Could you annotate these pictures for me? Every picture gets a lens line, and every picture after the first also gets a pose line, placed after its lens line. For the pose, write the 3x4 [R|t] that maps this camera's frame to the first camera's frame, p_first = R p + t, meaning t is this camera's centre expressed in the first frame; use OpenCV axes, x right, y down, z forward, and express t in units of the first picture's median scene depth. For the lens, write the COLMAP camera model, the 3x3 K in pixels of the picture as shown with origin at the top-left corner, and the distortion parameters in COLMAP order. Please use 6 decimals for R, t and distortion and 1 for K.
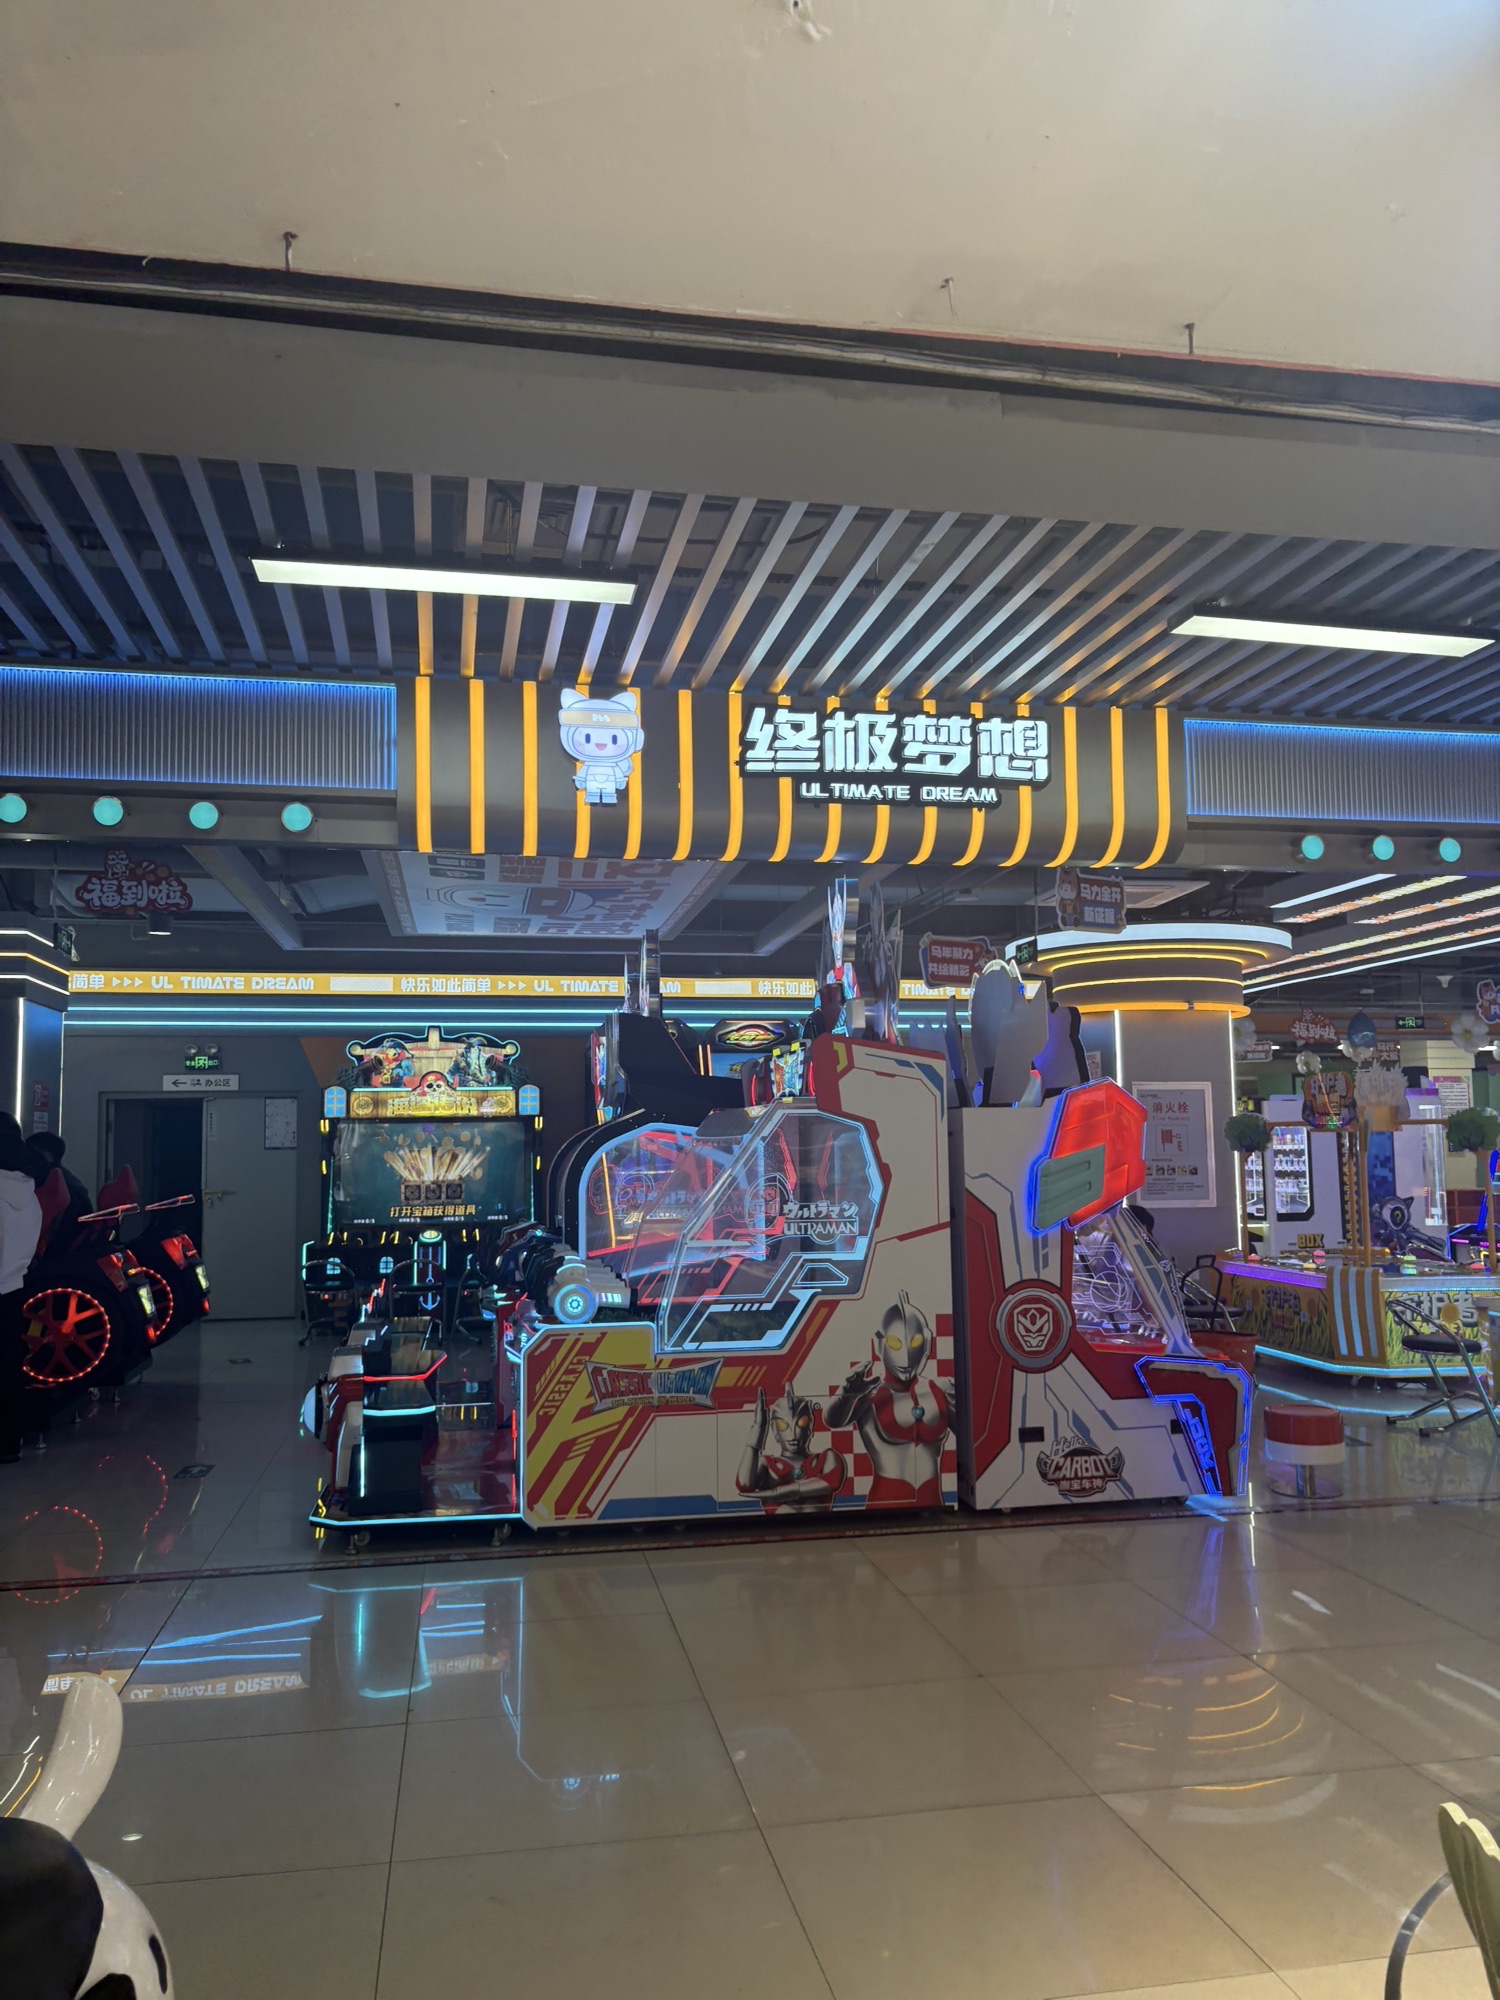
lens RADIAL K [[1526.4, 0, 752.2], [0, 1526.4, 1004.4], [0, 0, 1]] dist [-0.002589, -0.000358]
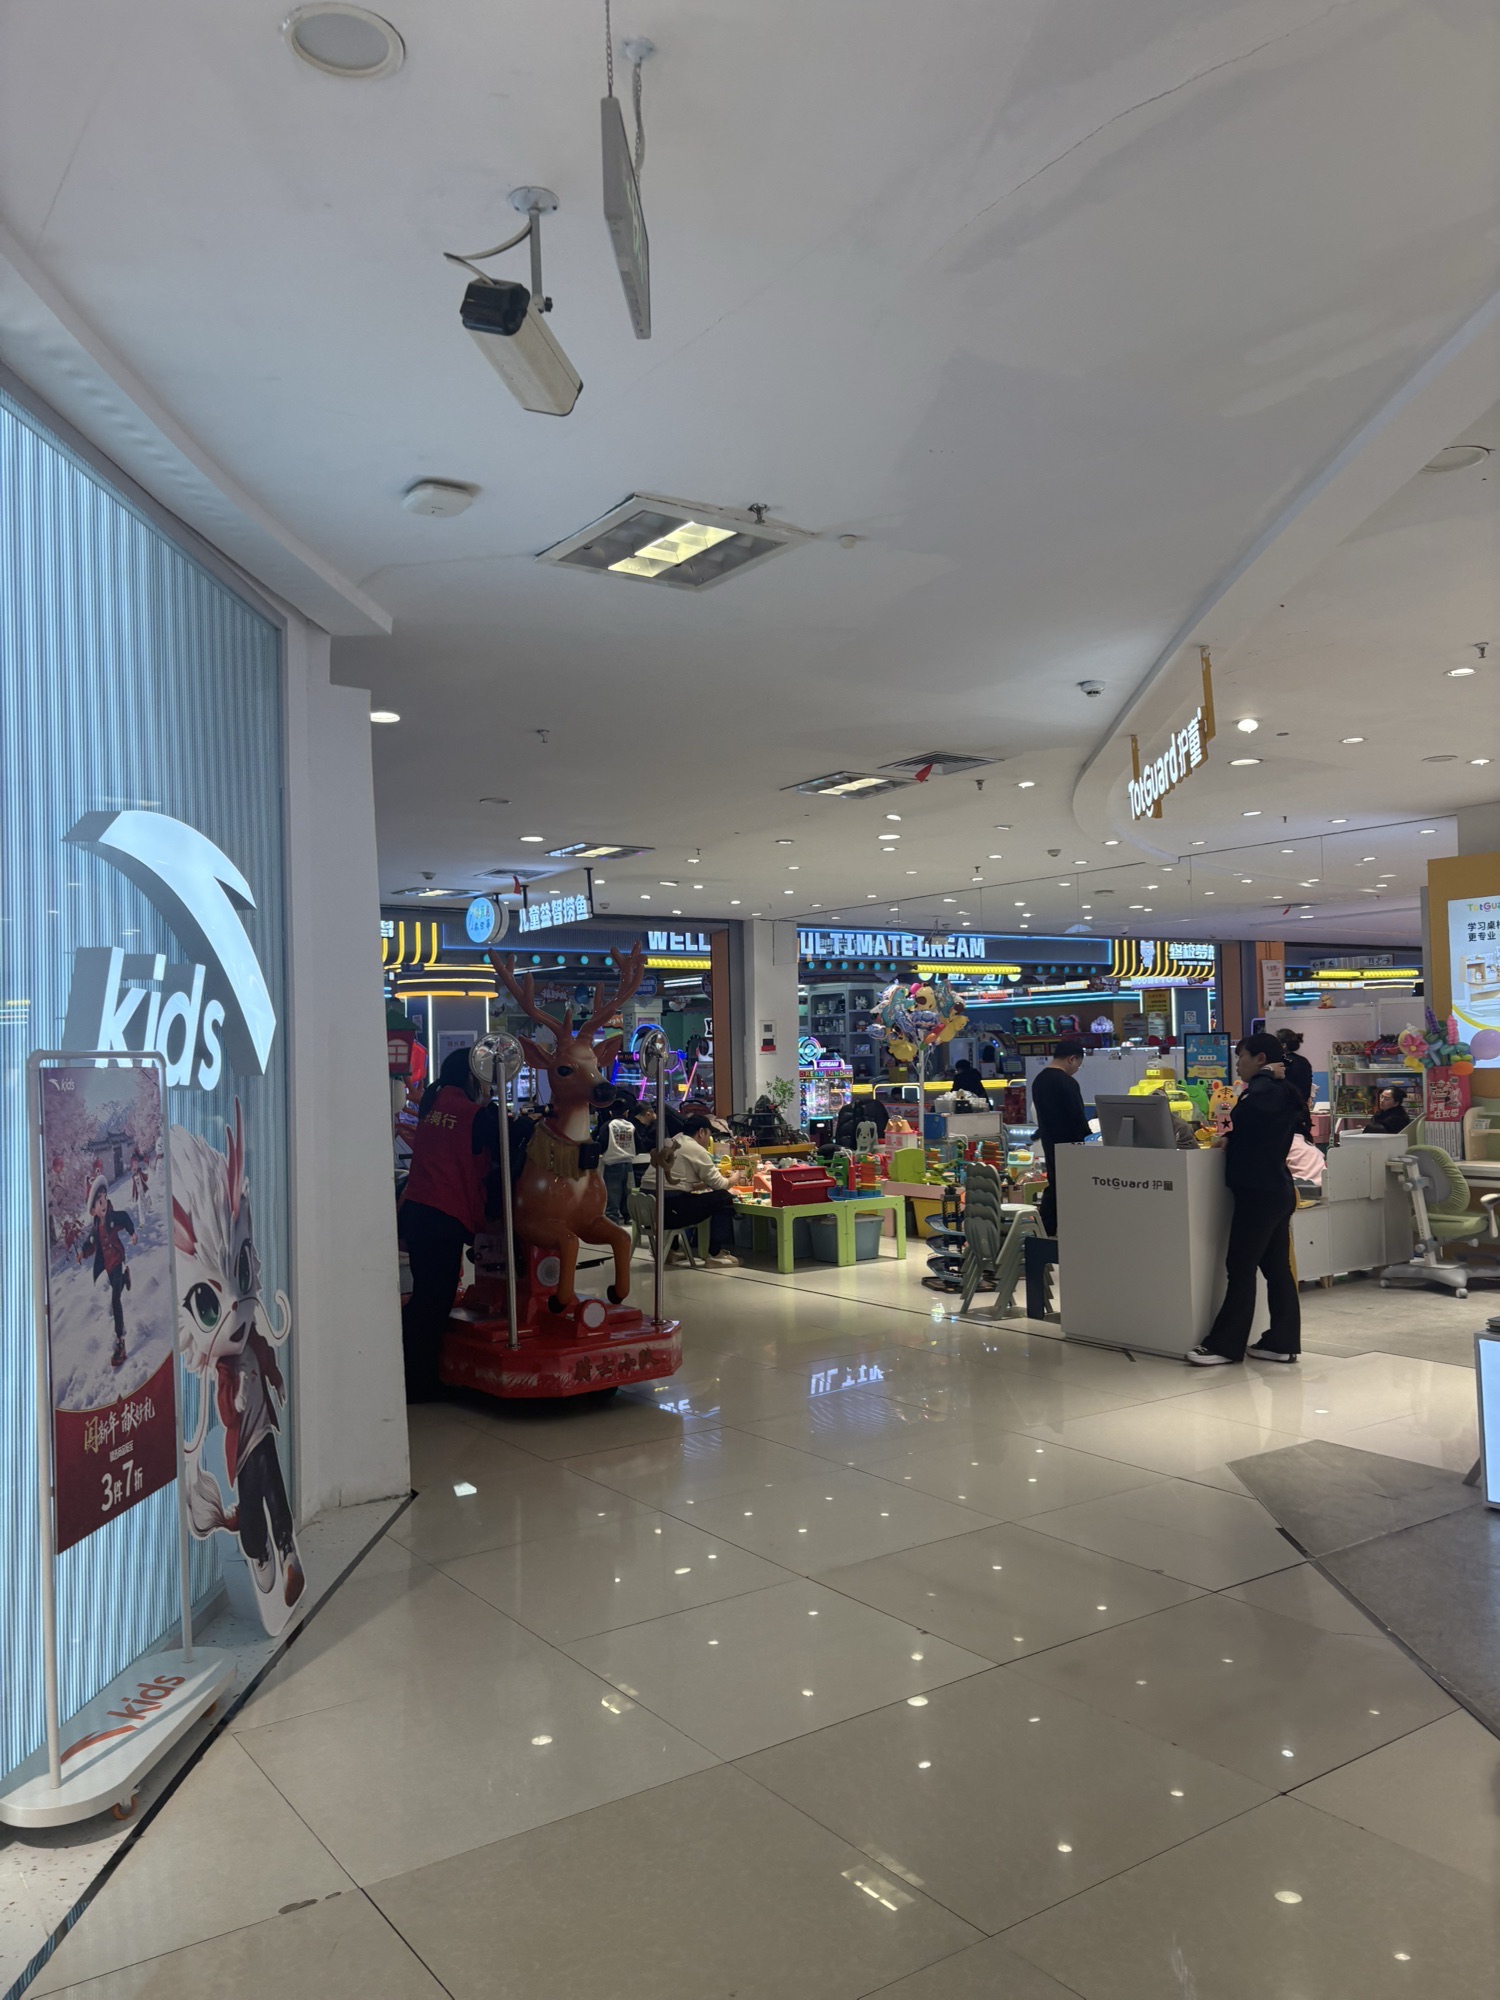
lens RADIAL K [[1526.4, 0, 750.8], [0, 1526.4, 1000.8], [0, 0, 1]] dist [-0.002589, -0.000358]
pose [[0.915046, 0.011569, 0.403184, -0.183239], [-0.033244, 0.998351, 0.046804, -0.096665], [-0.401977, -0.056231, 0.913921, -1.001704]]
